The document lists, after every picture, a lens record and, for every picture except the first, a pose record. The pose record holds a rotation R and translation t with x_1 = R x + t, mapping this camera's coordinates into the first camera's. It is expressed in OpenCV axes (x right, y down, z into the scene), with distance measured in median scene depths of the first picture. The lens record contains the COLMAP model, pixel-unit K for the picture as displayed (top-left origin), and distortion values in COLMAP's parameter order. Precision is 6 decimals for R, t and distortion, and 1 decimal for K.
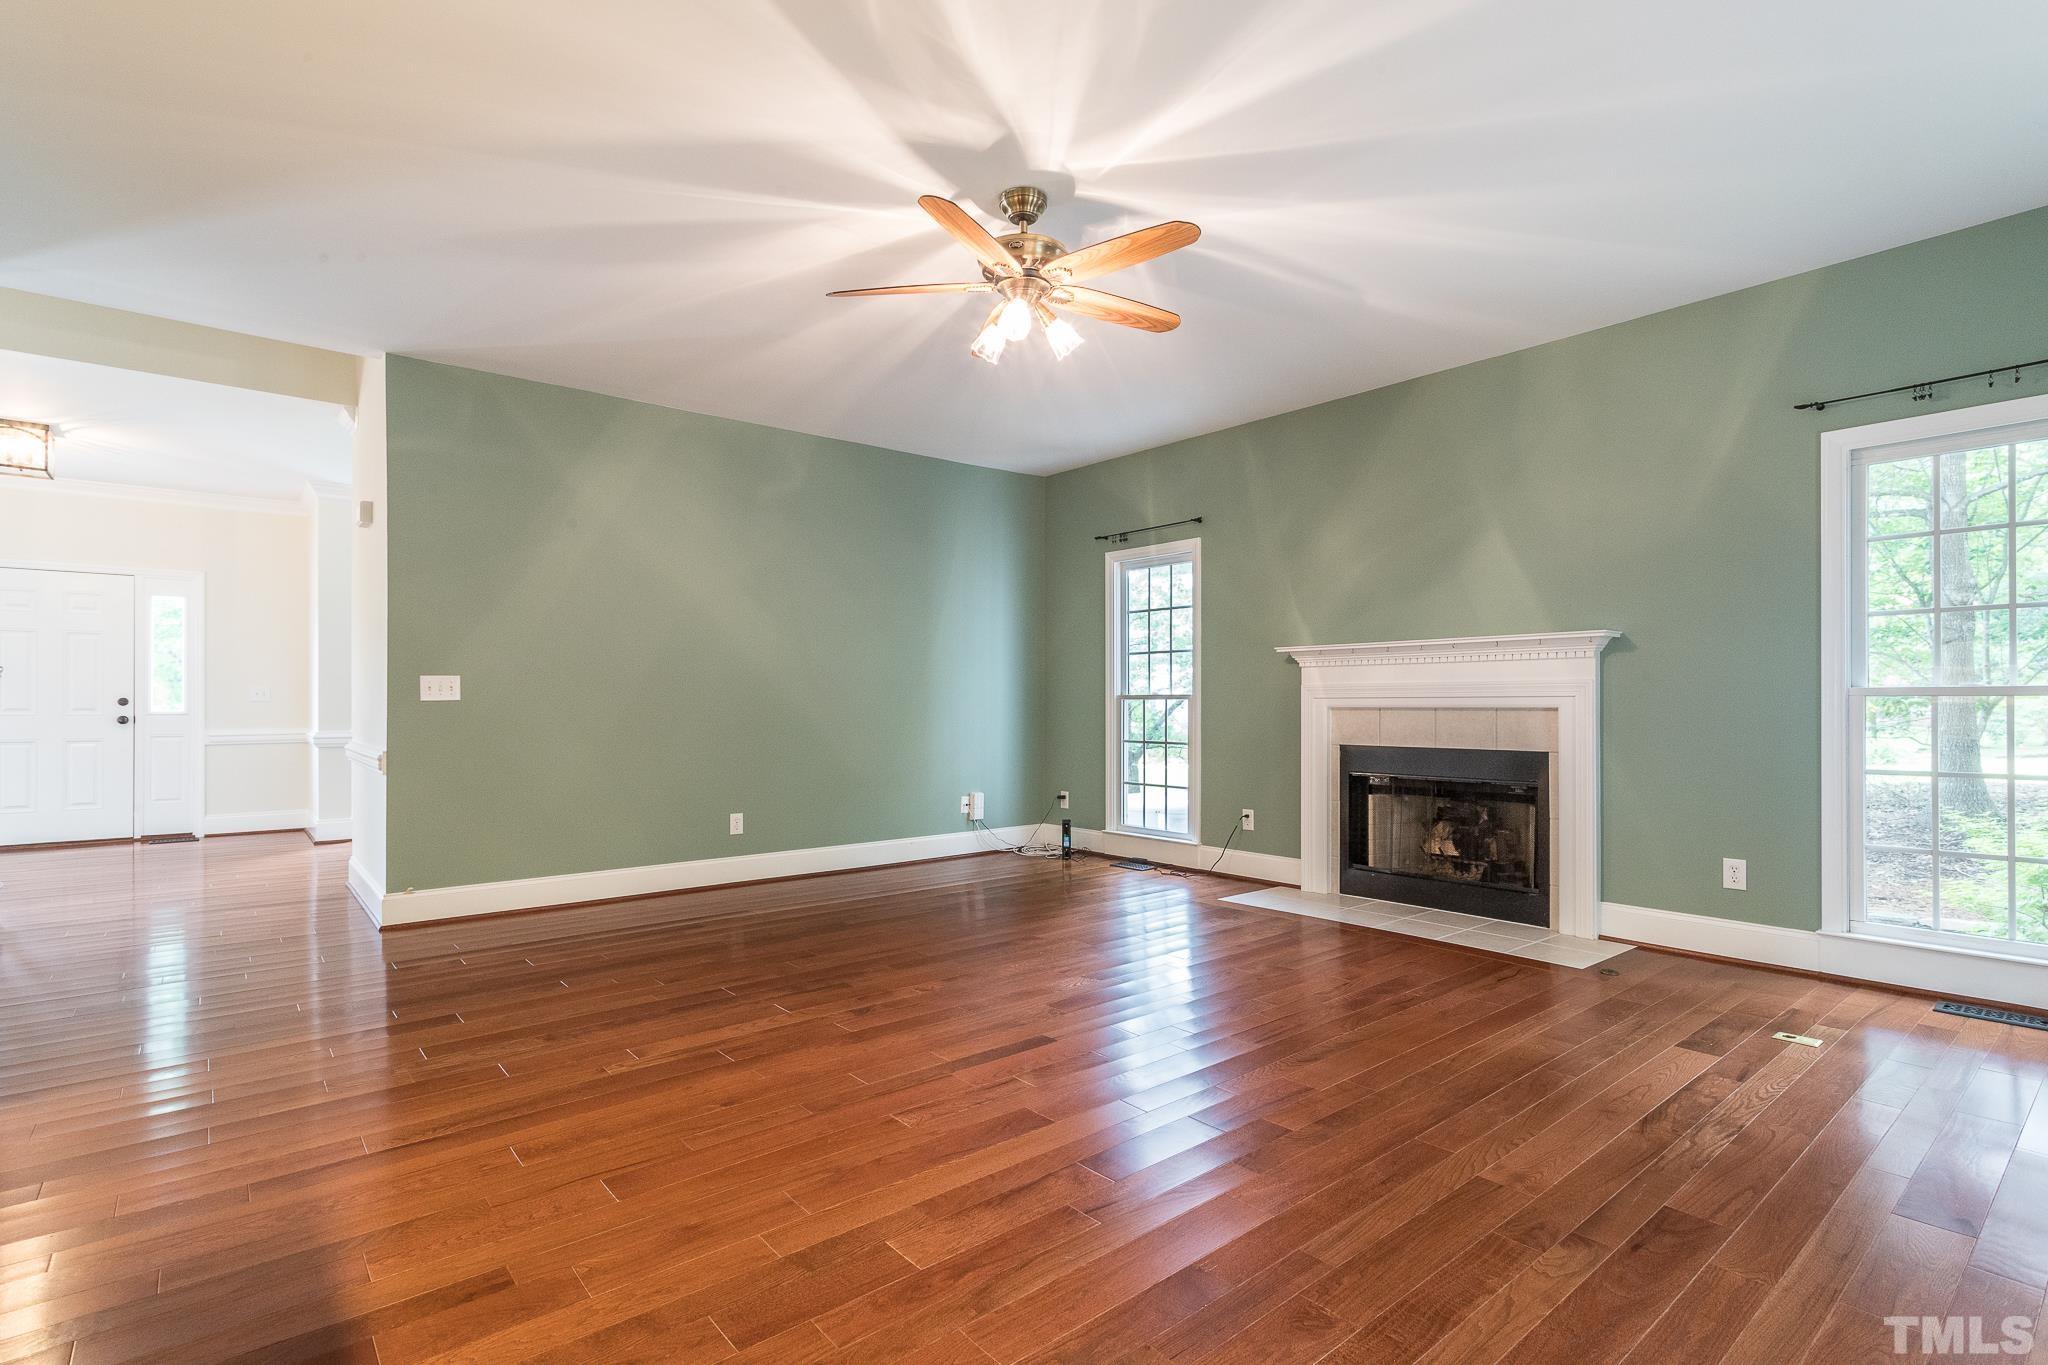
lens RADIAL K [[979.9, 0, 1023.4], [0, 979.9, 698.9], [0, 0, 1]] dist [-0.003873, -0.000399]
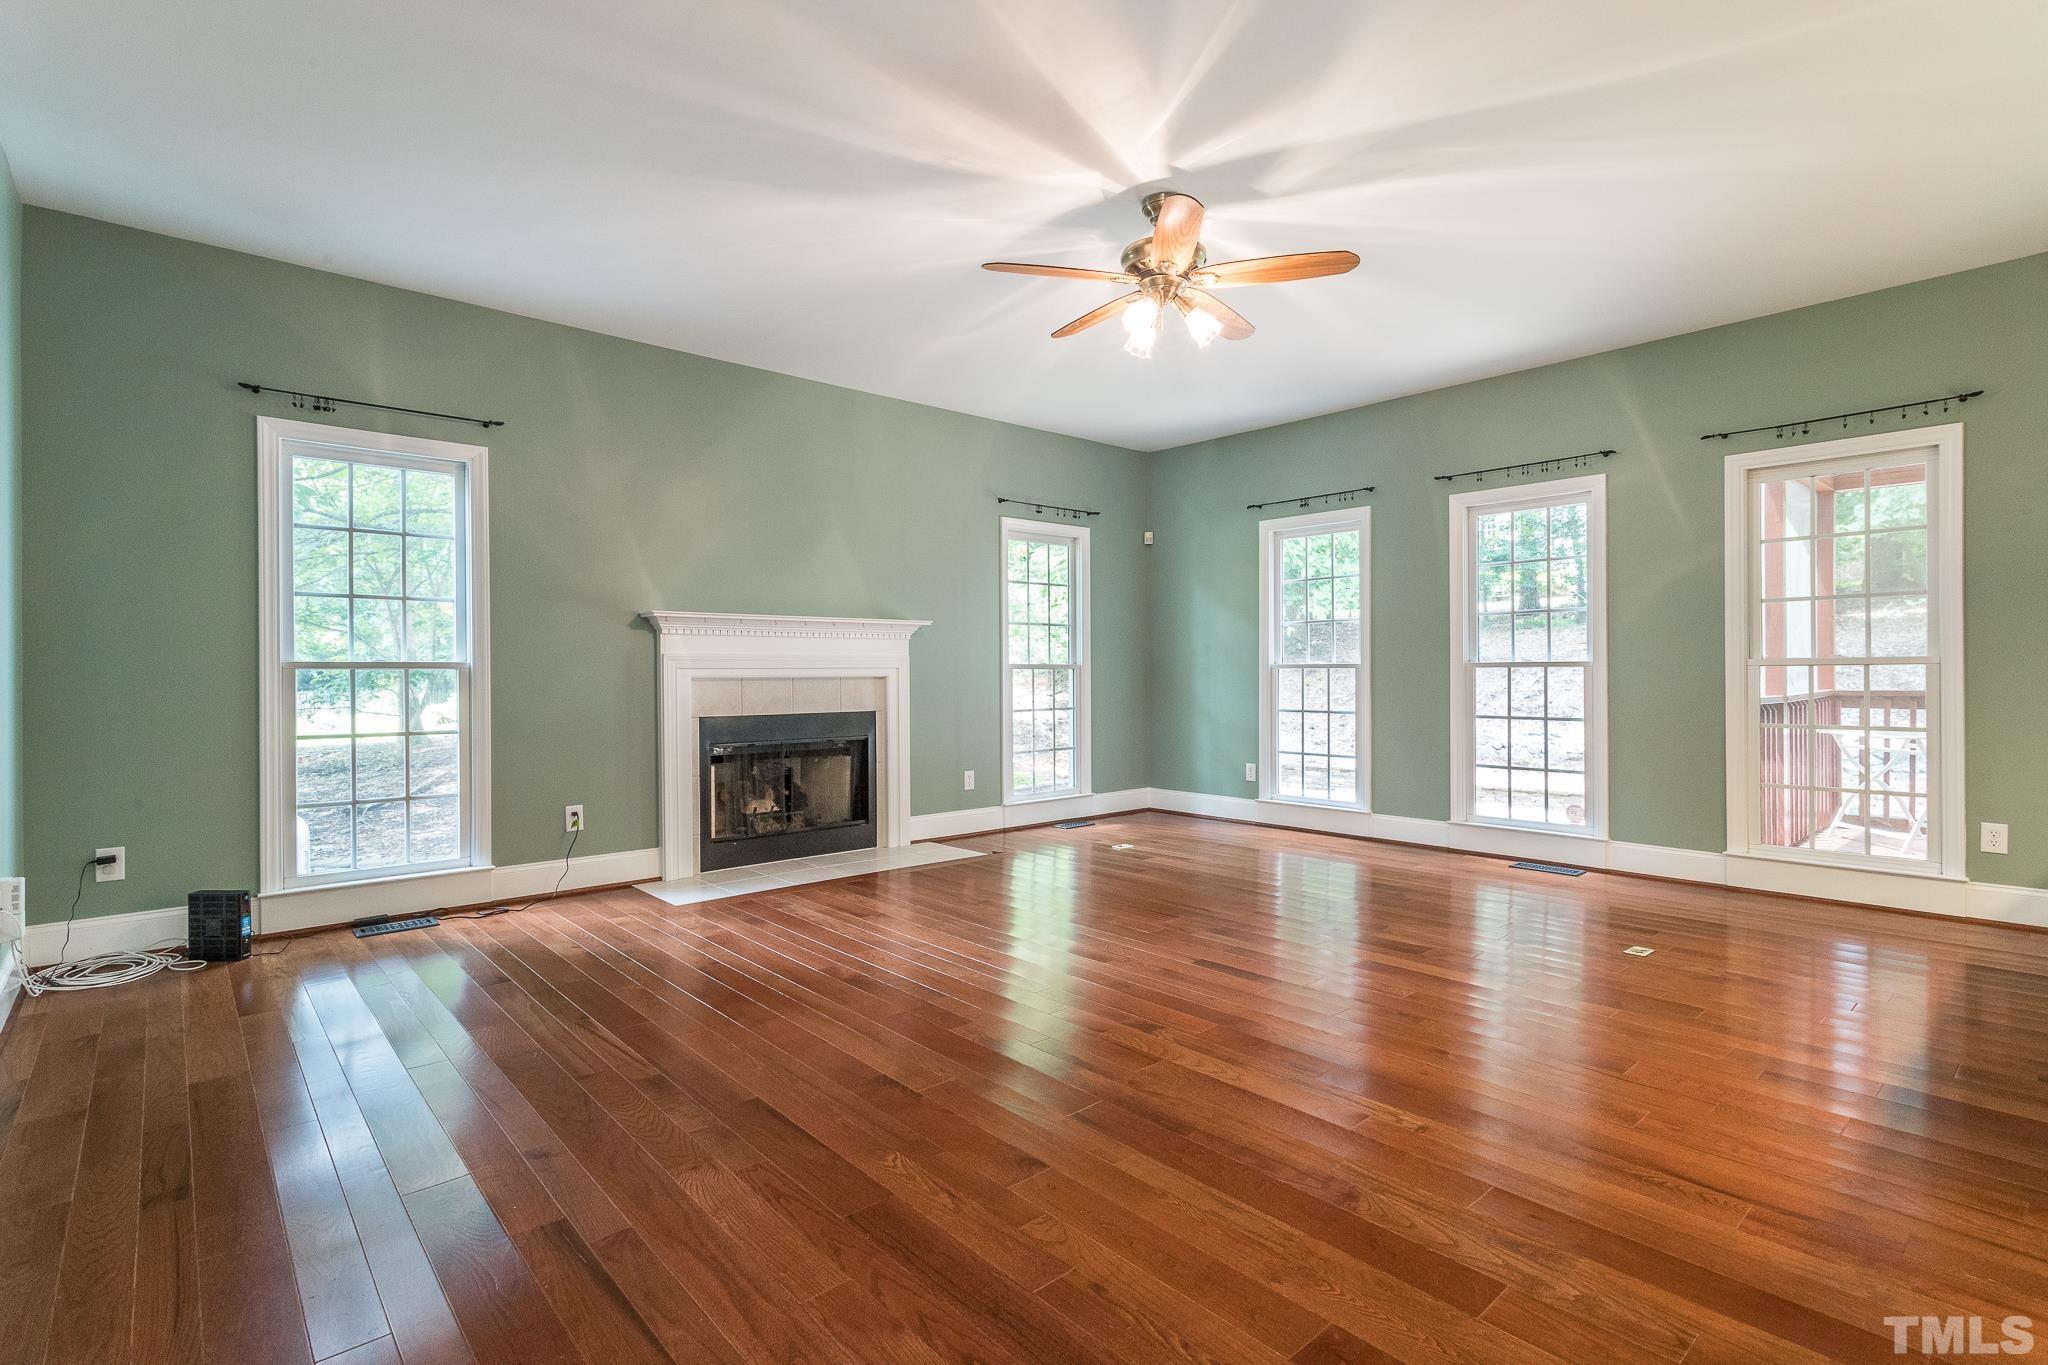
lens RADIAL K [[977.5, 0, 1027.2], [0, 977.5, 673.1], [0, 0, 1]] dist [0.001380, 0.000272]
pose [[-0.033156, 0.002345, 0.999447, -0.647807], [0.000543, 0.999997, -0.002328, 0.005951], [-0.999450, 0.000465, -0.033157, 0.718246]]
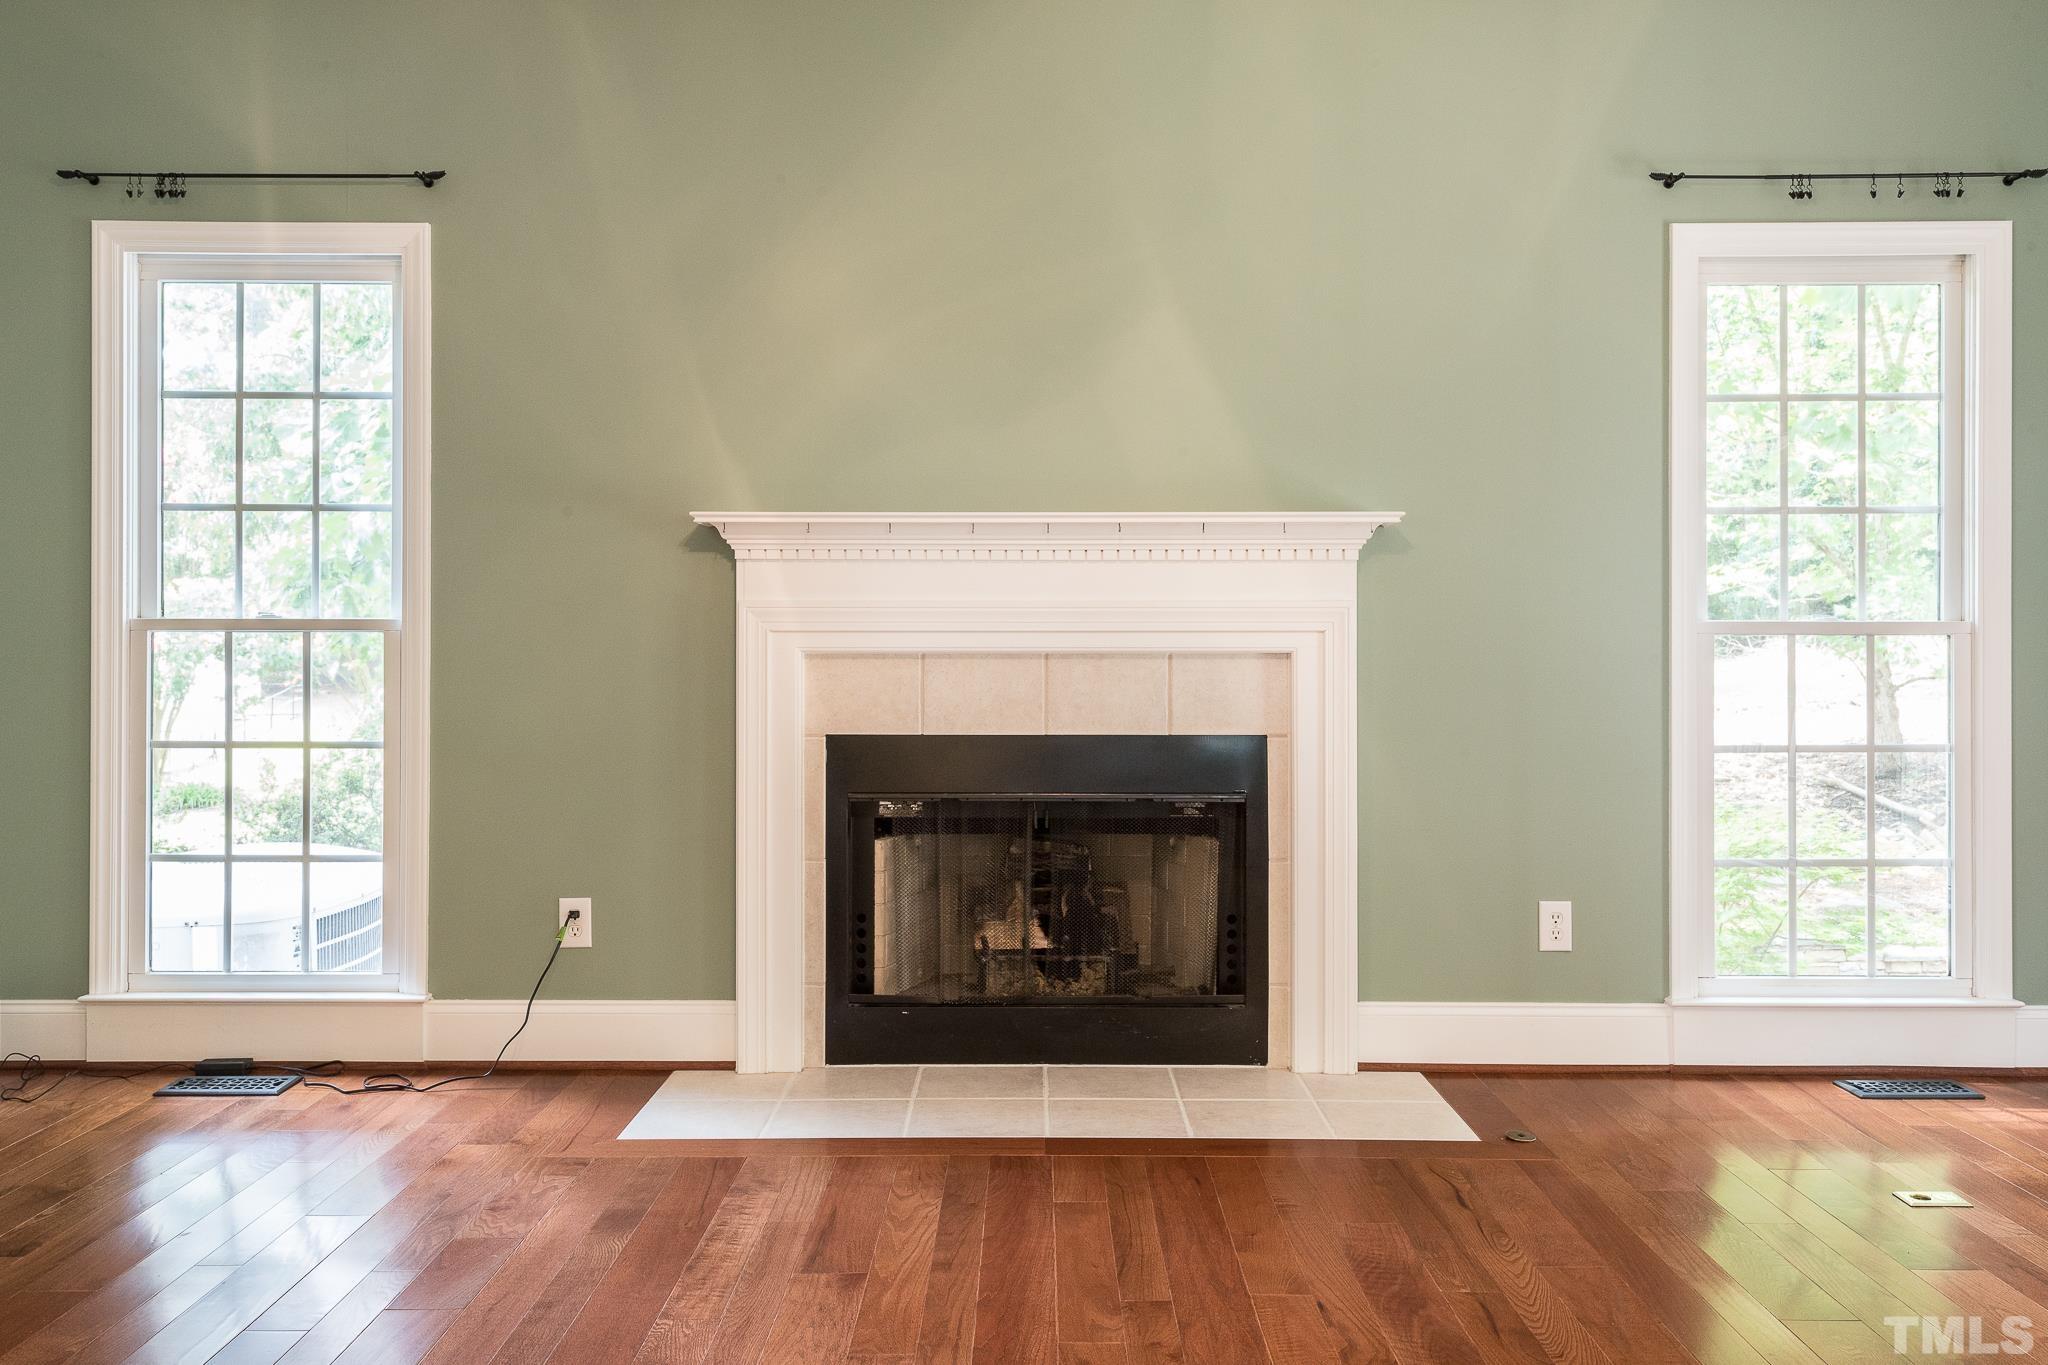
lens RADIAL K [[1651.5, 0, 1021.3], [0, 1651.5, 651.2], [0, 0, 1]] dist [0.006785, 0.012520]
pose [[0.643311, 0.004492, 0.765592, -0.204511], [-0.006033, 0.999981, -0.000798, 0.008264], [-0.765581, -0.004105, 0.643326, 0.445132]]
